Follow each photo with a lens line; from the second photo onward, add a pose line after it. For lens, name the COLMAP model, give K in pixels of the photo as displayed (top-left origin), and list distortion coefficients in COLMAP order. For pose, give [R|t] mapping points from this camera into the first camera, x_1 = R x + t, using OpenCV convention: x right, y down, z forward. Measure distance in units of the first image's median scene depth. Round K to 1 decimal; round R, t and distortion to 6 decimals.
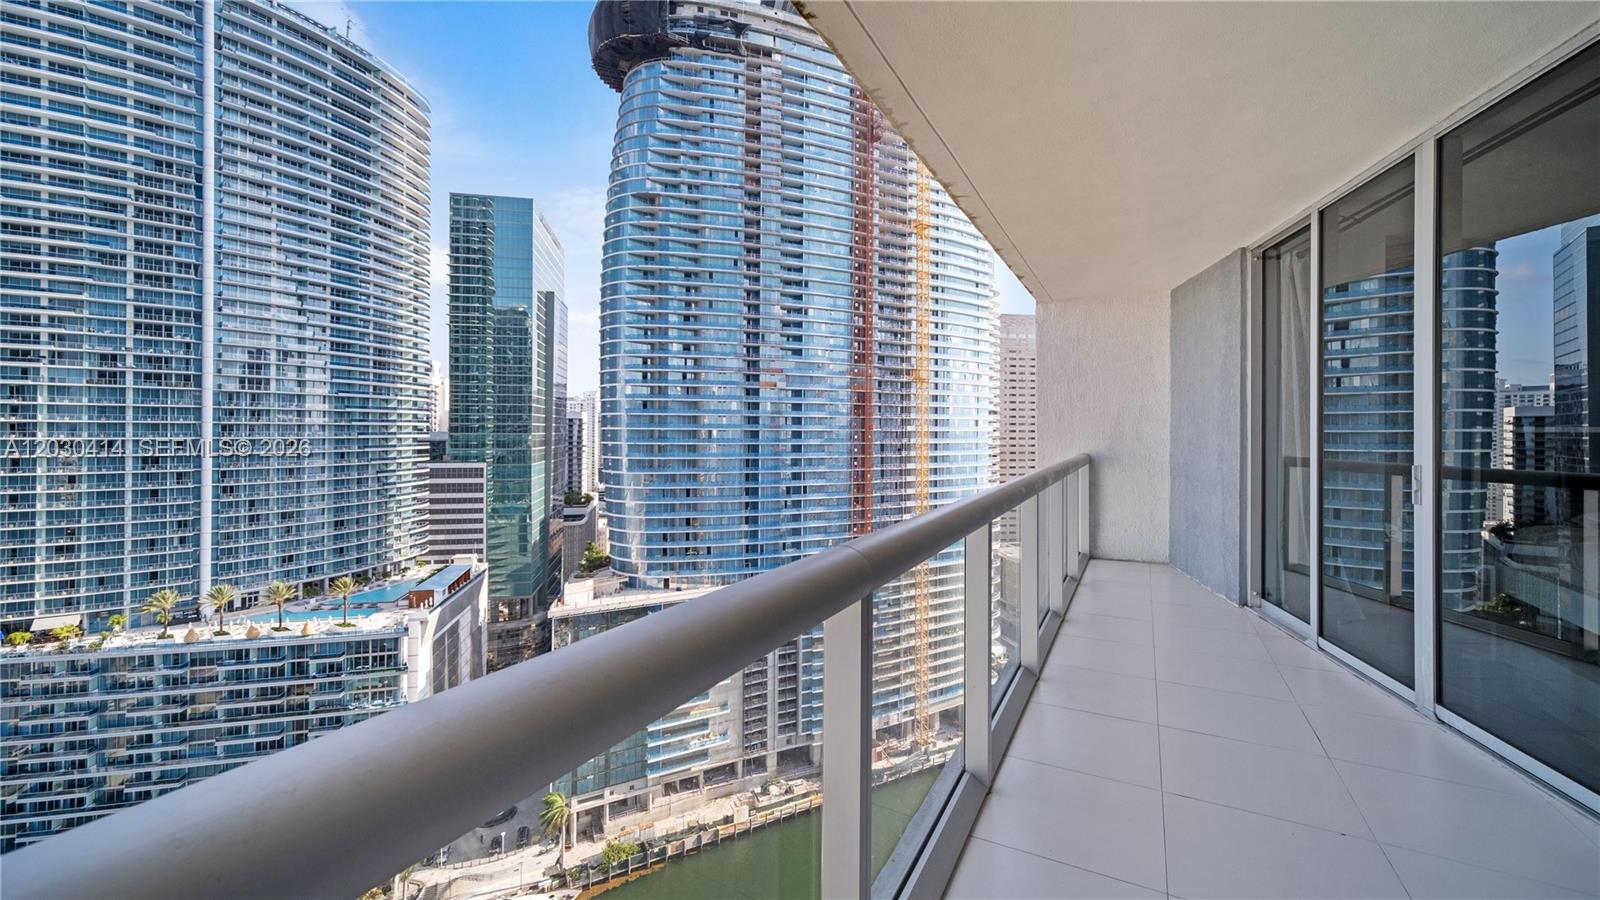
lens RADIAL K [[631.1, 0, 794.4], [0, 631.1, 425.9], [0, 0, 1]] dist [0.007802, 0.000643]
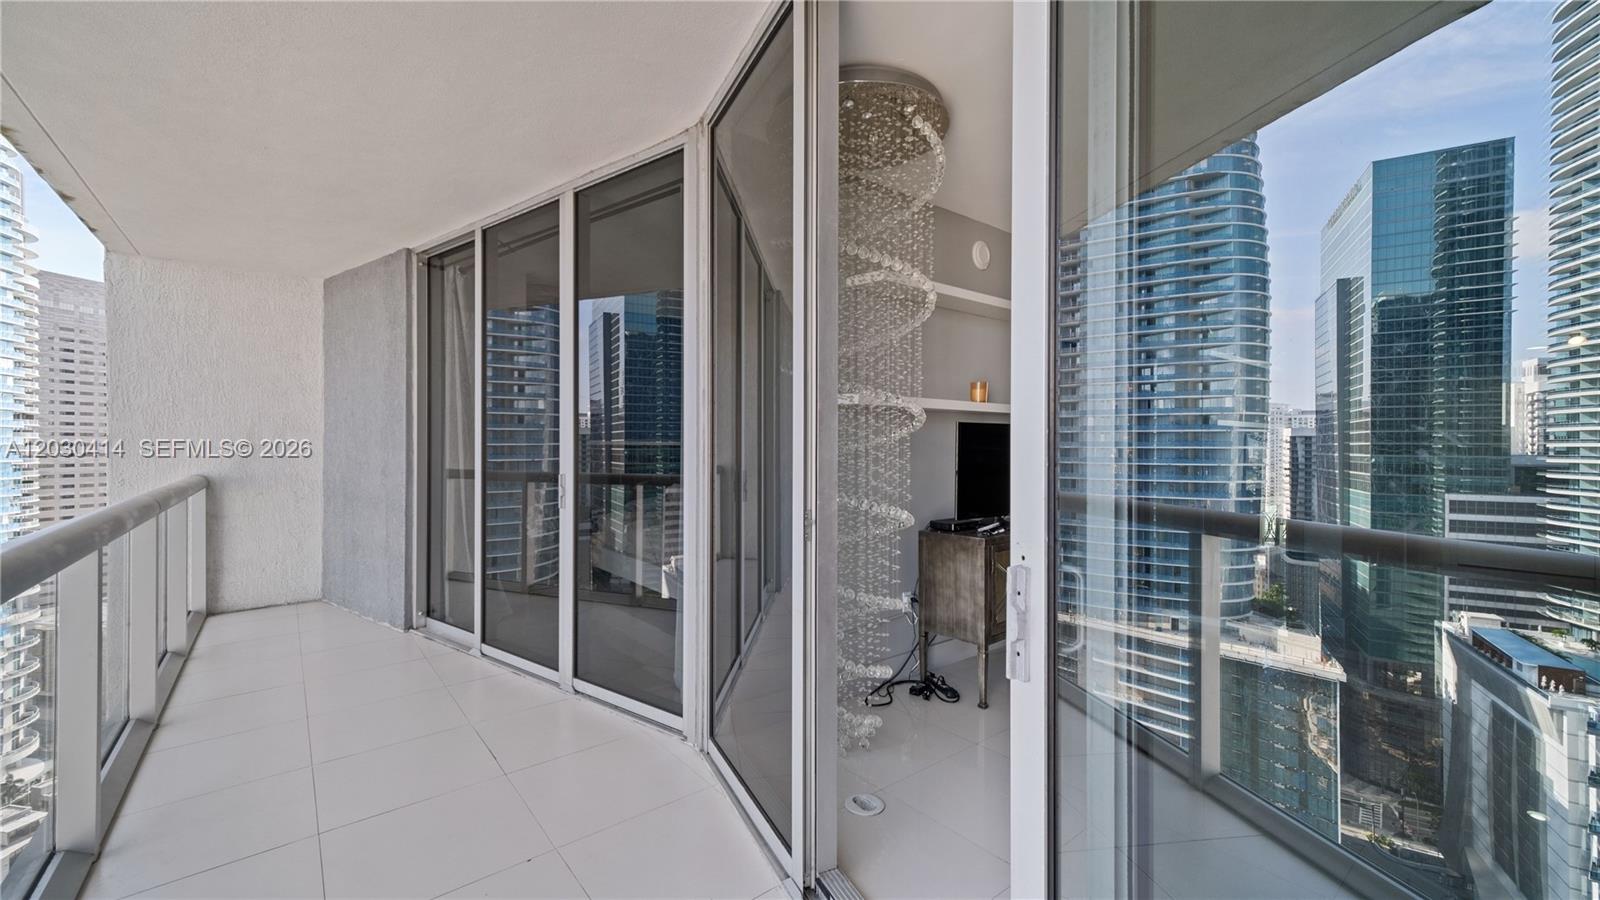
lens RADIAL K [[631.1, 0, 789.0], [0, 631.1, 448.5], [0, 0, 1]] dist [0.007802, 0.000643]
pose [[0.381004, -0.005939, 0.924555, 0.058790], [-0.008018, 0.999921, 0.009727, 0.001313], [-0.924539, -0.011119, 0.380926, 0.130456]]
